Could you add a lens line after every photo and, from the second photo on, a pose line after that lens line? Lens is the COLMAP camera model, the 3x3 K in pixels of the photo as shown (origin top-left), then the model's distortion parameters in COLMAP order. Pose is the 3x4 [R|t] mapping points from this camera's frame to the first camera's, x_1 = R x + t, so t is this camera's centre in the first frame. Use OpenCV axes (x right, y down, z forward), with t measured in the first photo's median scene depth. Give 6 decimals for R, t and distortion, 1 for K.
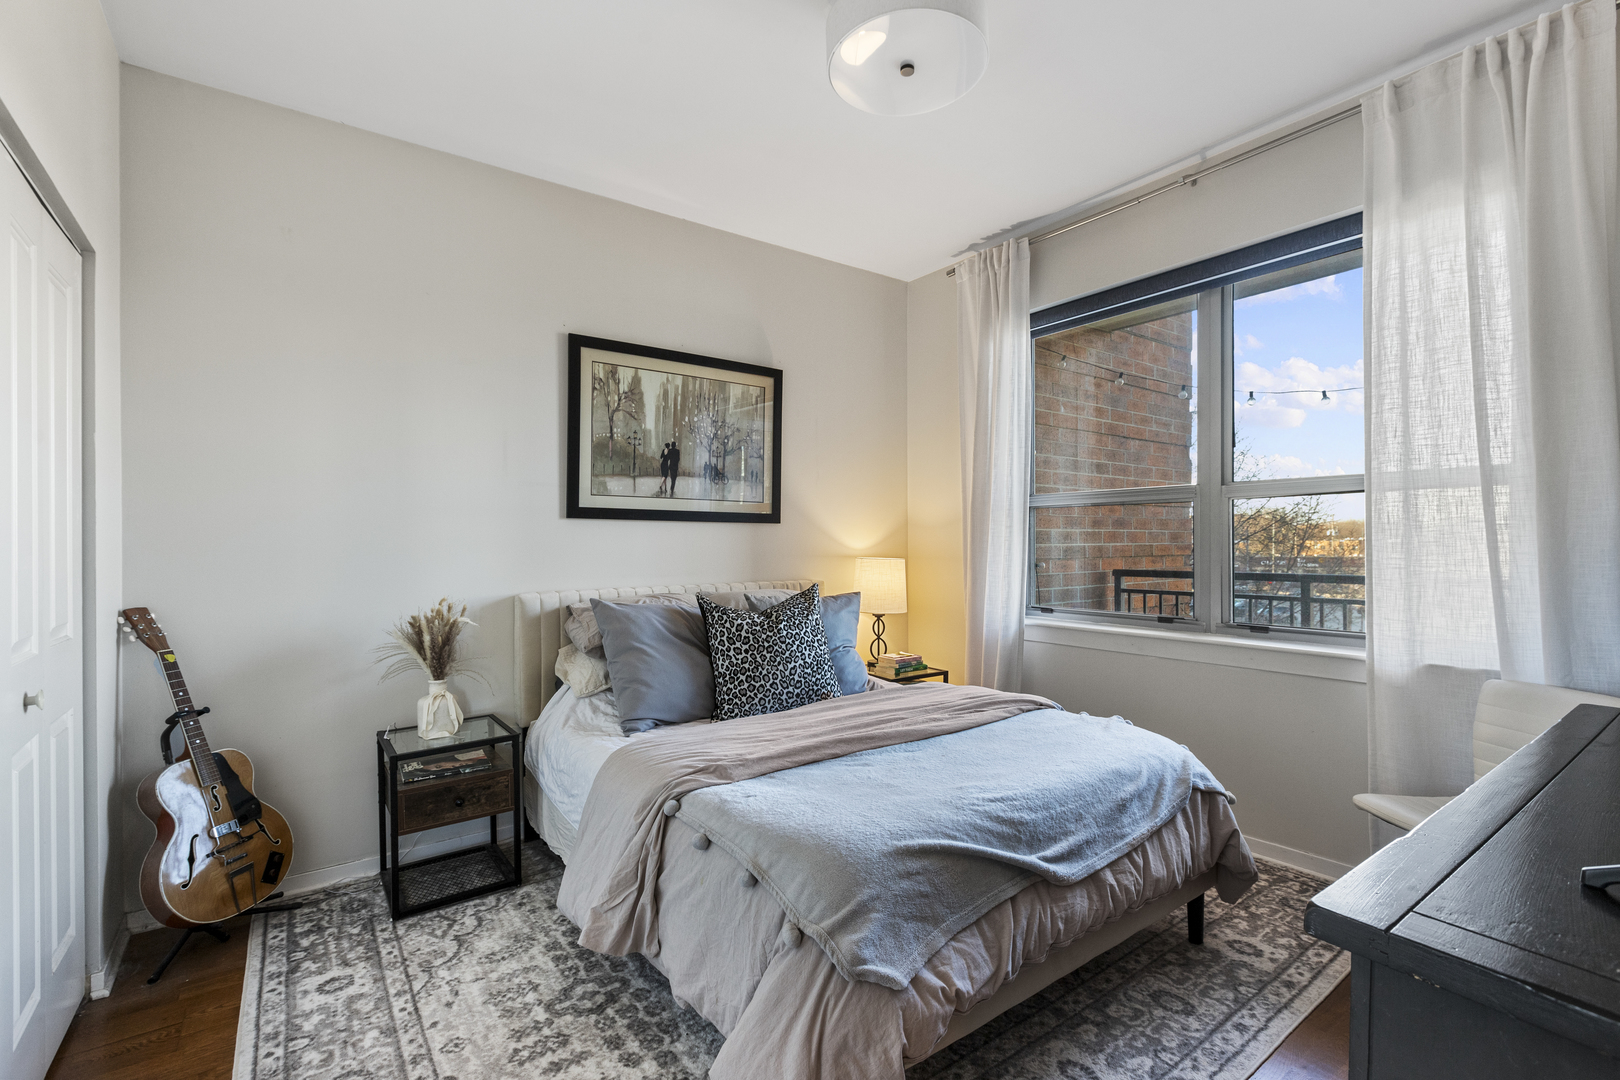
lens RADIAL K [[719.1, 0, 814.0], [0, 719.1, 543.8], [0, 0, 1]] dist [-0.000998, 0.000306]
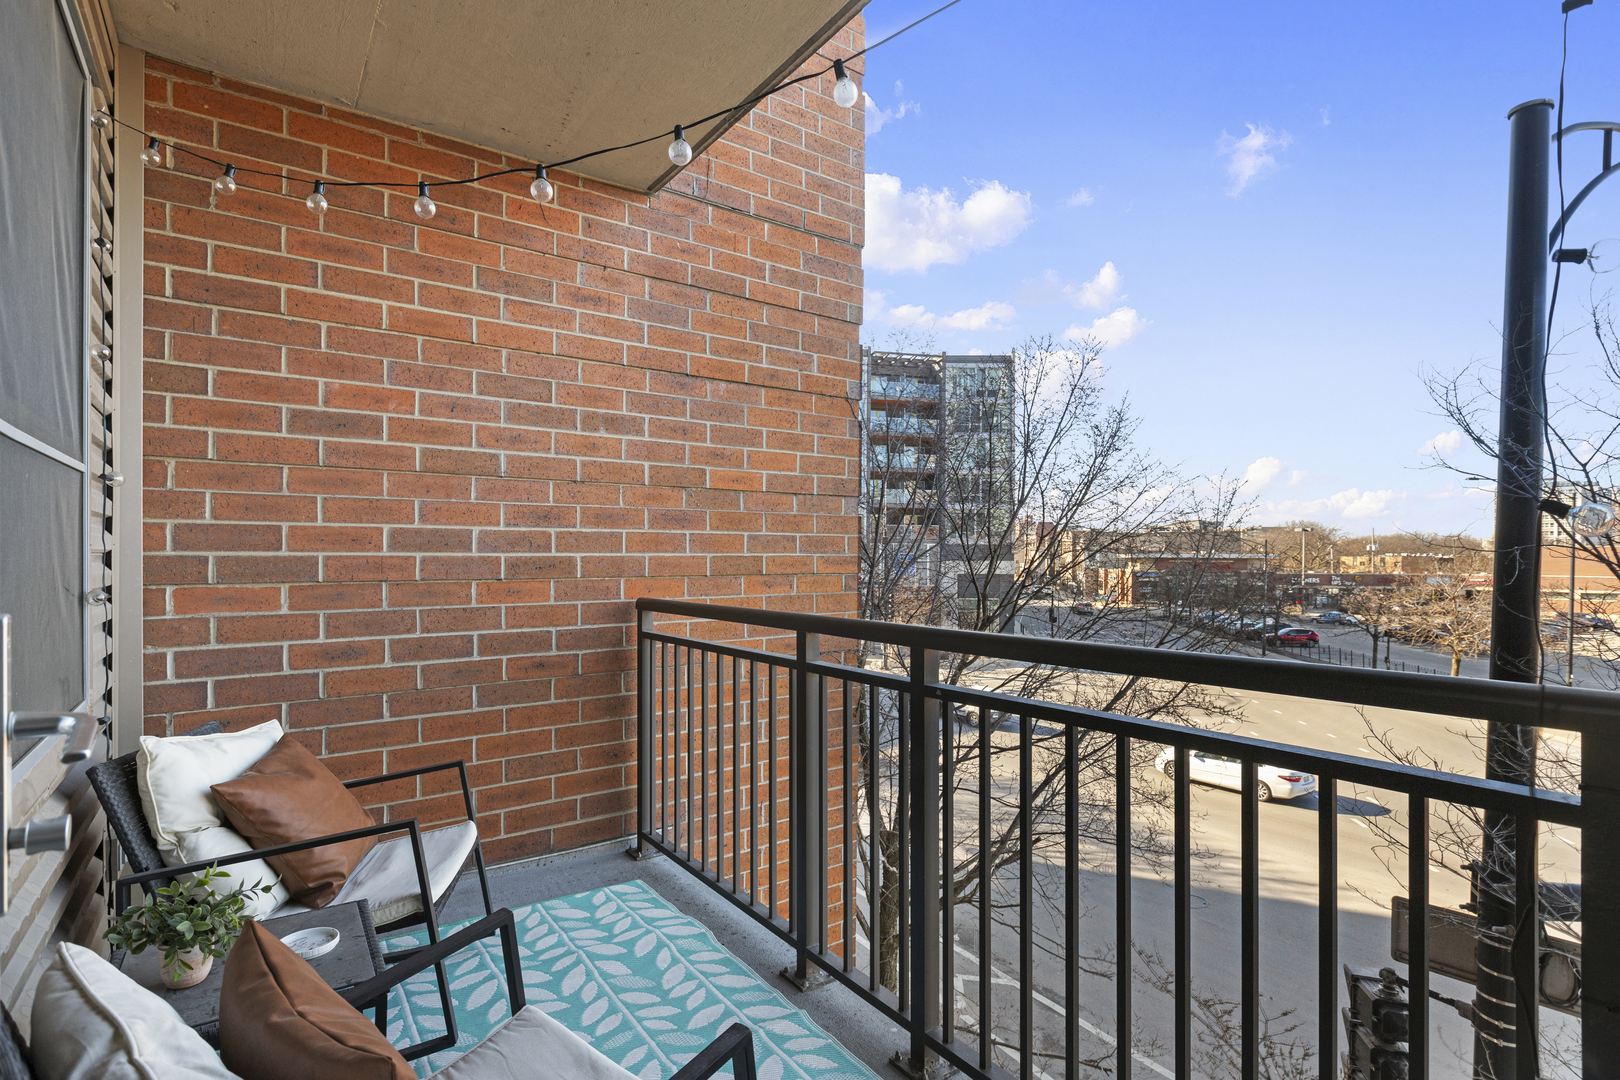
lens RADIAL K [[782.5, 0, 806.7], [0, 782.5, 545.2], [0, 0, 1]] dist [-0.002608, -0.000063]
pose [[0.999849, 0.008000, -0.015437, 0.516450], [-0.008199, 0.999884, -0.012843, -0.000469], [0.015332, 0.012968, 0.999798, 0.341303]]
